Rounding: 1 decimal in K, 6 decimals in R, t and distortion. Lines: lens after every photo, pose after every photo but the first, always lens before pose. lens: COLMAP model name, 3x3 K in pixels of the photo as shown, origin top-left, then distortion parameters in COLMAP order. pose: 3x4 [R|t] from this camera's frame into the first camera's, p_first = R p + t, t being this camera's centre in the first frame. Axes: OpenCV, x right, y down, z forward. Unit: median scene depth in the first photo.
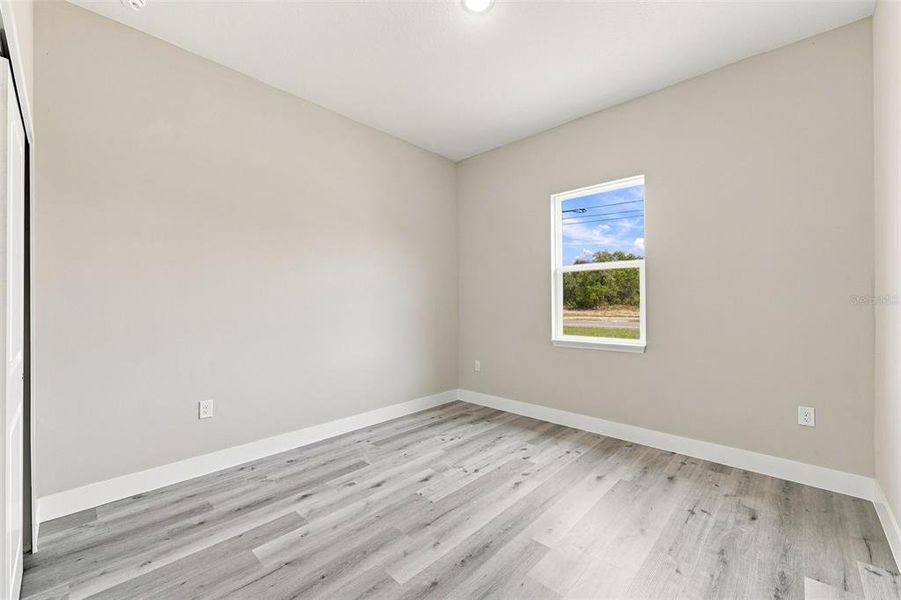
lens RADIAL K [[367.0, 0, 450.5], [0, 367.0, 300.0], [0, 0, 1]] dist [-0.000698, 0.000235]
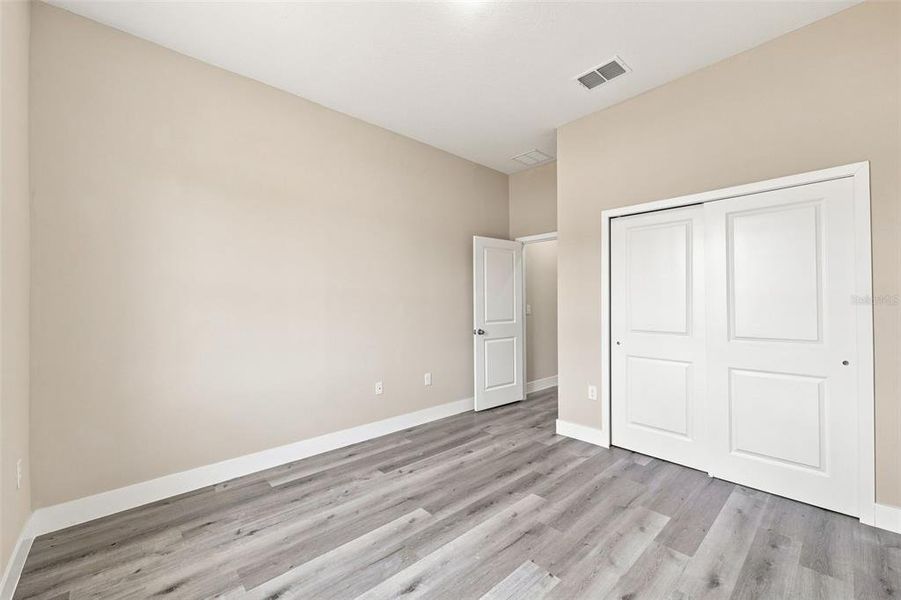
lens RADIAL K [[367.0, 0, 450.5], [0, 367.0, 300.0], [0, 0, 1]] dist [-0.000698, 0.000235]
pose [[-0.997404, 0.009115, 0.071434, 0.070478], [0.008084, 0.999859, -0.014702, -0.011756], [-0.071558, -0.014087, -0.997337, 2.009083]]
